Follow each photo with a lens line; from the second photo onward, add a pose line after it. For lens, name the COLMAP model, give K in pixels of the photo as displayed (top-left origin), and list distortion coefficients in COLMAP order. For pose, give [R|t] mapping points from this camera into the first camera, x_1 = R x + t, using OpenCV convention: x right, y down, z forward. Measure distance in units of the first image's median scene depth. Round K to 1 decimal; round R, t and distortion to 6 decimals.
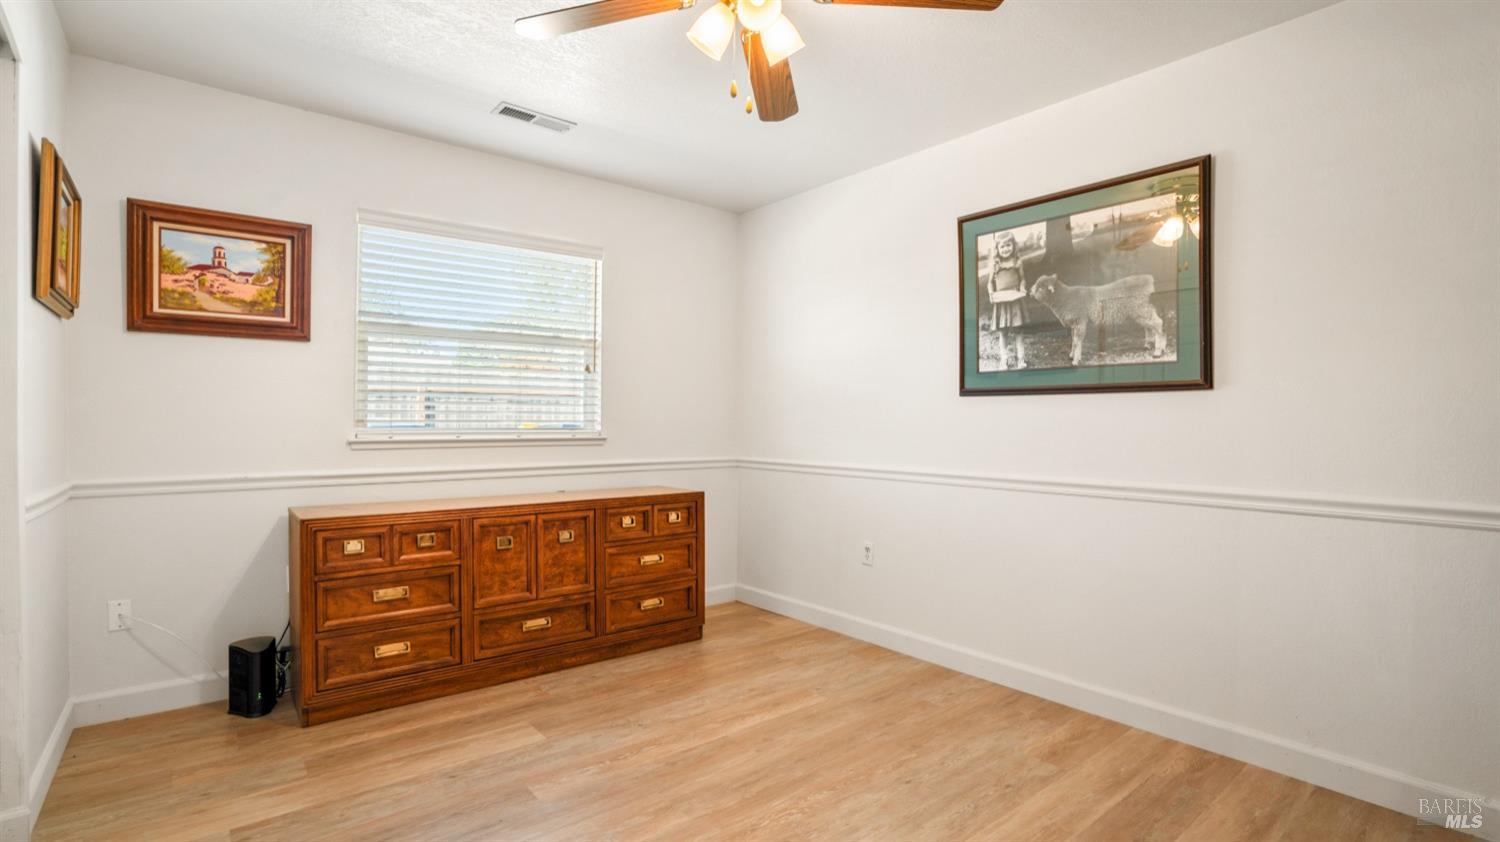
lens RADIAL K [[701.9, 0, 744.4], [0, 701.9, 422.7], [0, 0, 1]] dist [-0.060682, 0.025559]
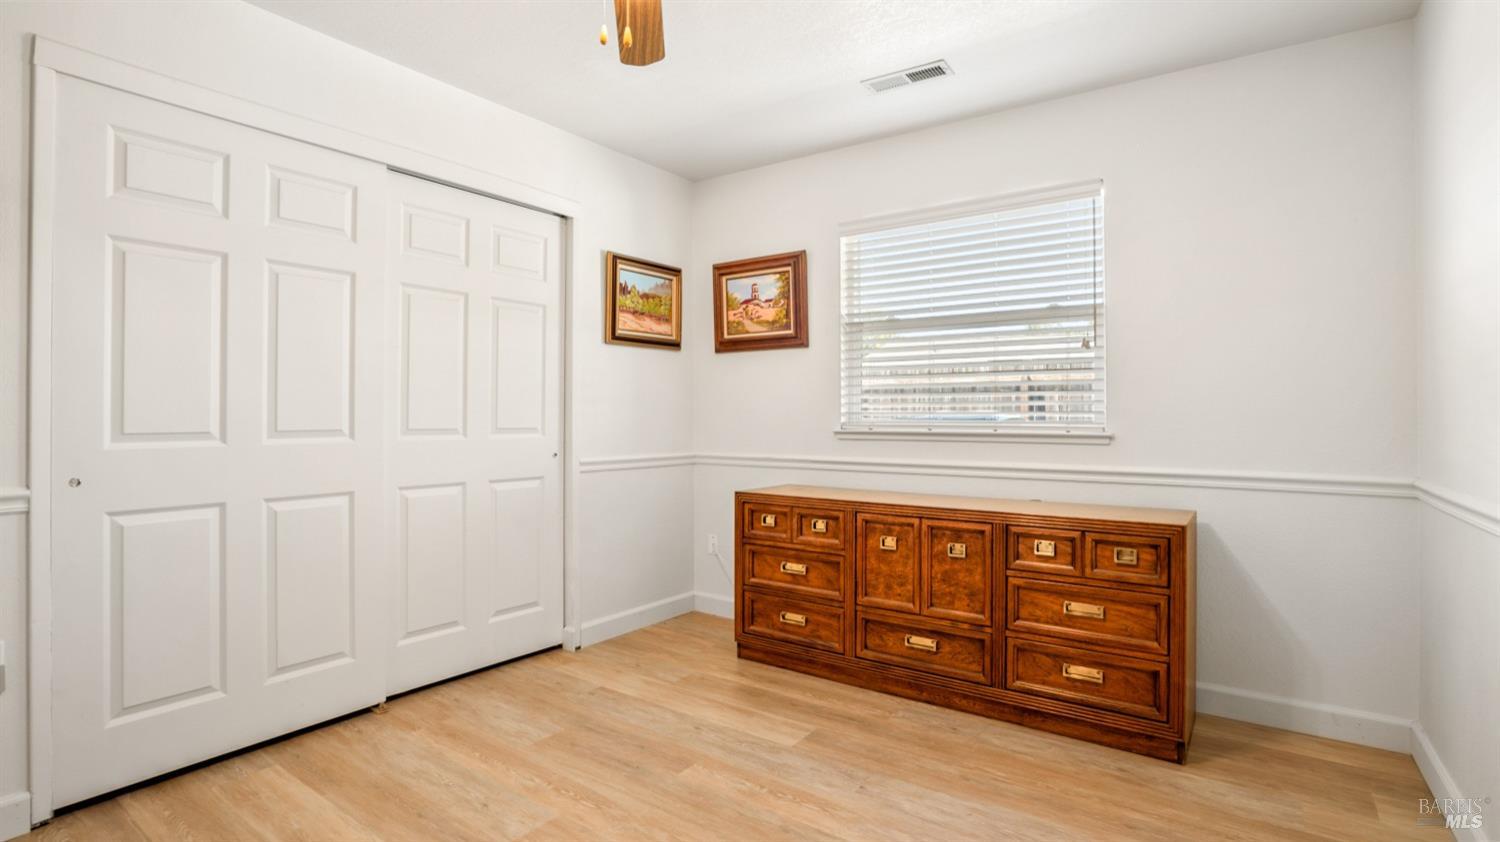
lens RADIAL K [[701.9, 0, 744.4], [0, 701.9, 422.7], [0, 0, 1]] dist [-0.060682, 0.025559]
pose [[0.271718, 0.000357, -0.962377, 0.513247], [-0.007214, 0.999973, -0.001666, 0.015354], [0.962350, 0.007395, 0.271714, 0.575354]]
